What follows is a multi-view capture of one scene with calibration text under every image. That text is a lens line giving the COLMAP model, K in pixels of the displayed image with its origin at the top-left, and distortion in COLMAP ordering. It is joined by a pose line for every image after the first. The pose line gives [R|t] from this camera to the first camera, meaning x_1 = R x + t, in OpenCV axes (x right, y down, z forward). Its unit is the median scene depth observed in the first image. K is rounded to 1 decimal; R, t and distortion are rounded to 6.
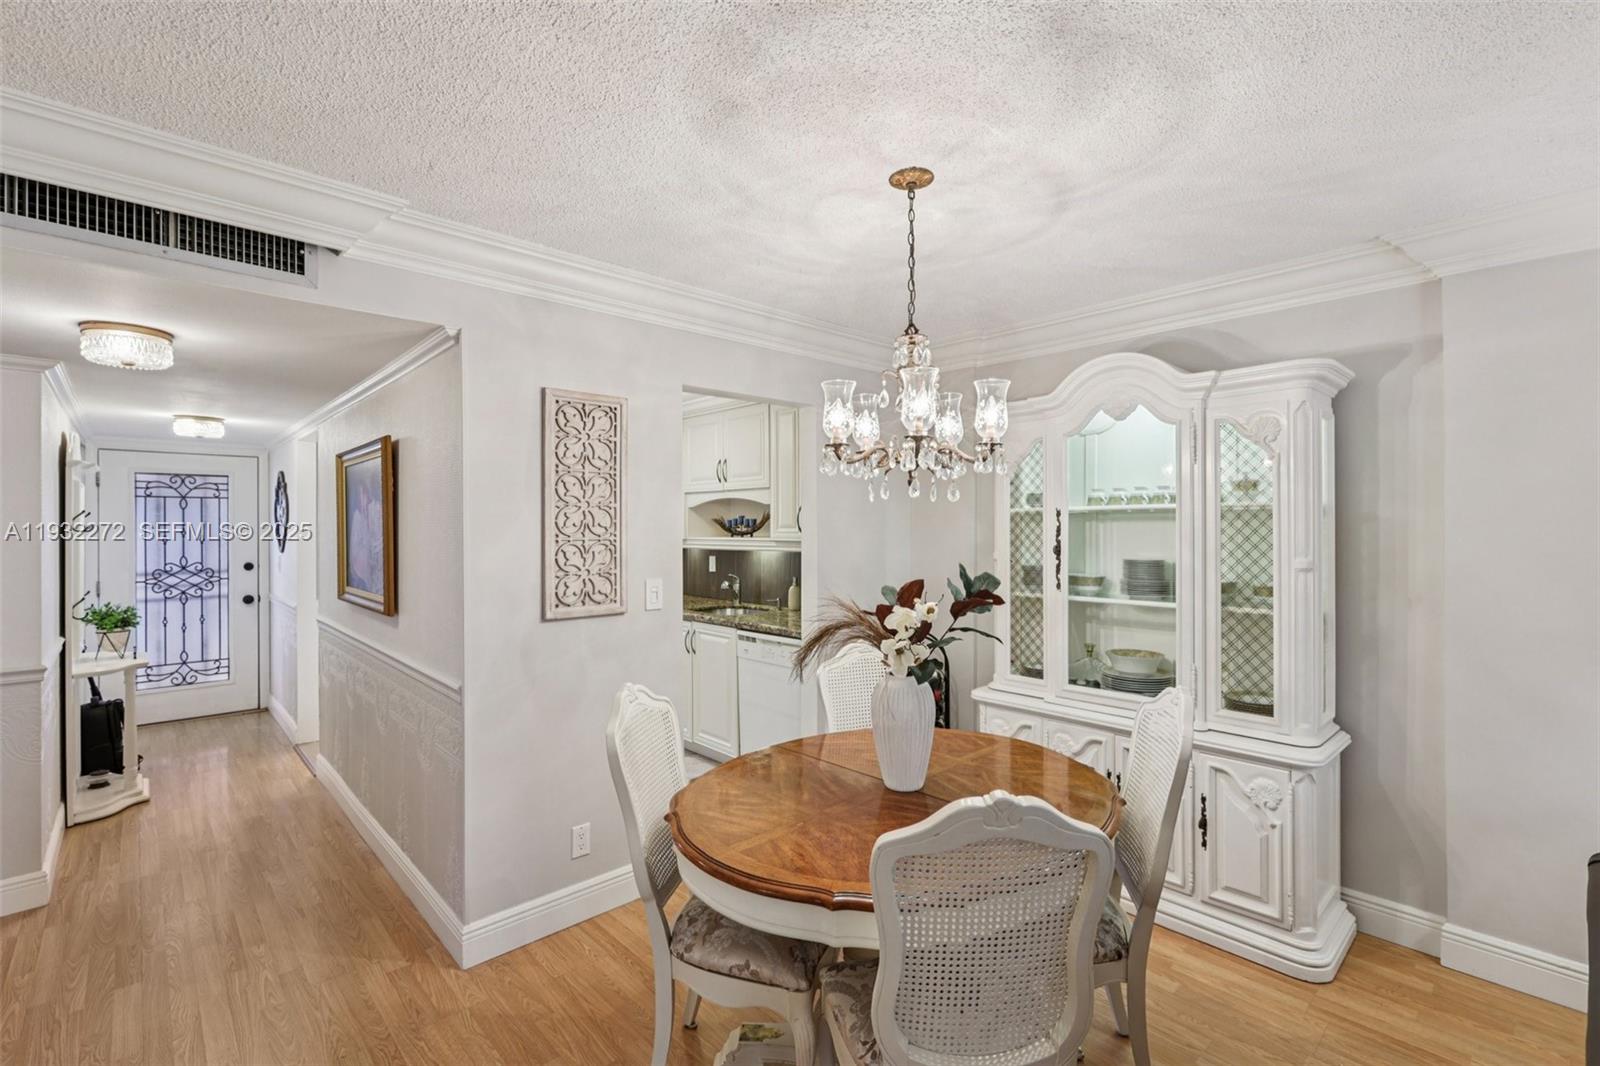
lens RADIAL K [[716.5, 0, 796.4], [0, 716.5, 526.4], [0, 0, 1]] dist [-0.004298, 0.003766]
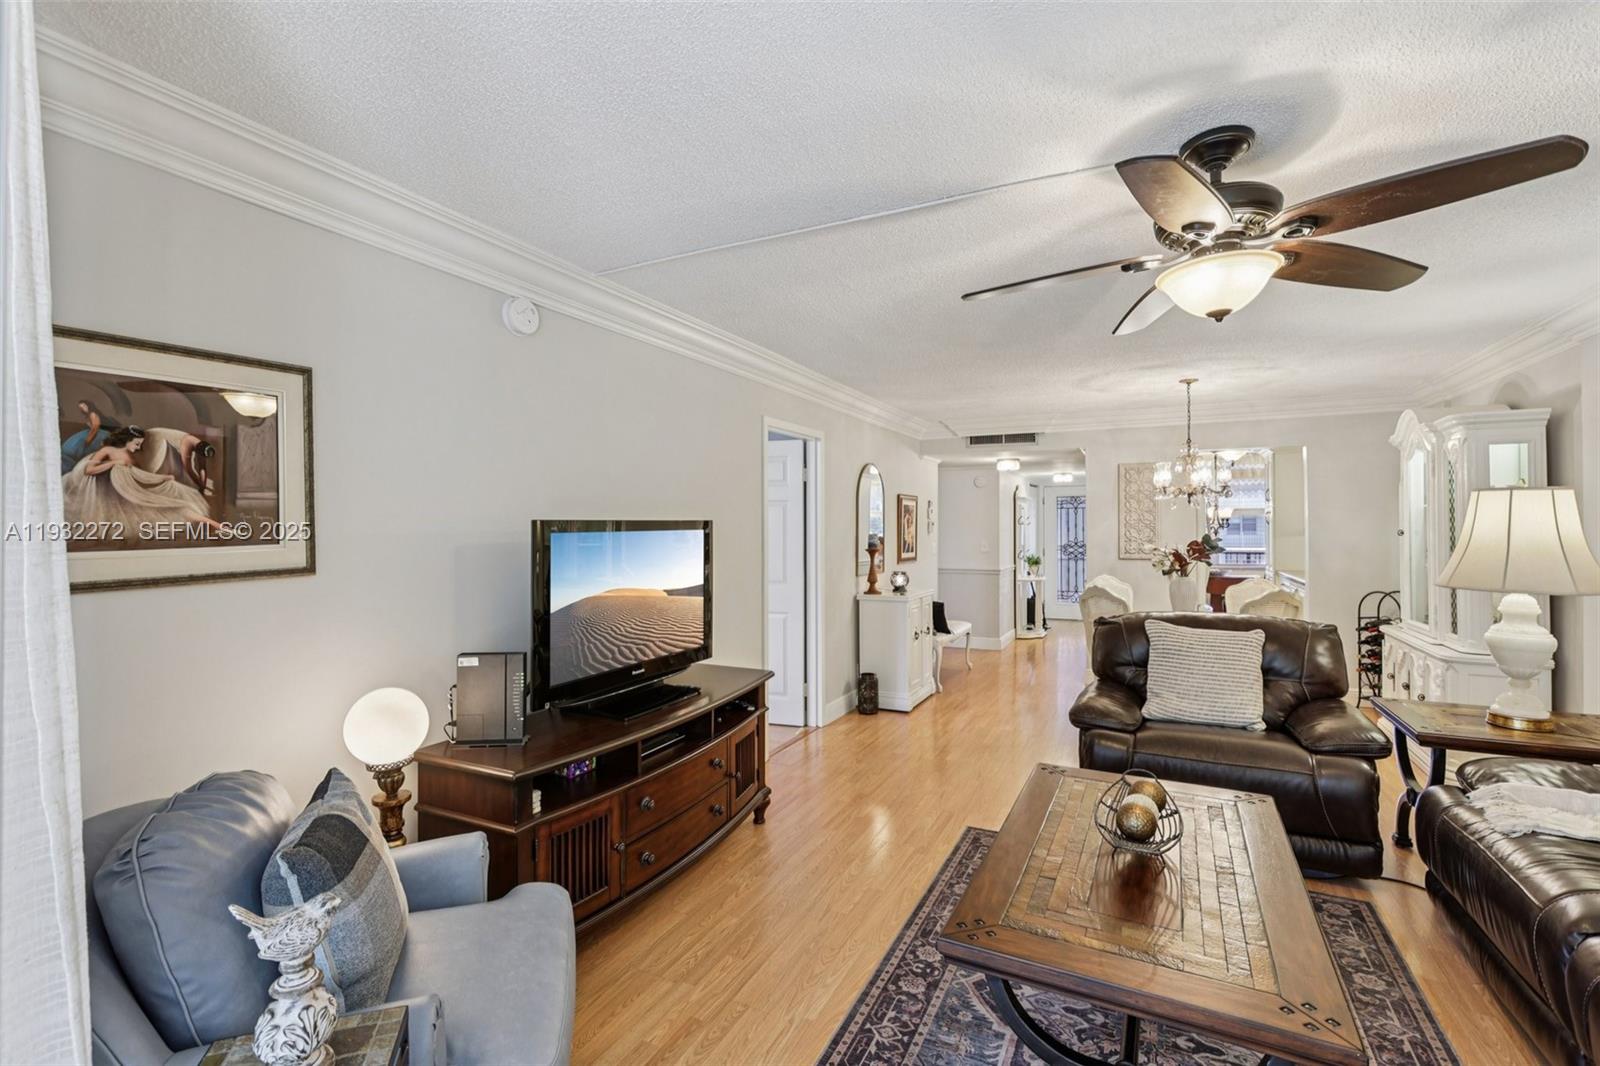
lens RADIAL K [[716.5, 0, 795.9], [0, 716.5, 523.1], [0, 0, 1]] dist [-0.004298, 0.003766]
pose [[0.352854, -0.005229, -0.935664, 1.550792], [0.003012, 0.999986, -0.004453, 0.016704], [0.935674, -0.001247, 0.352864, -0.907256]]
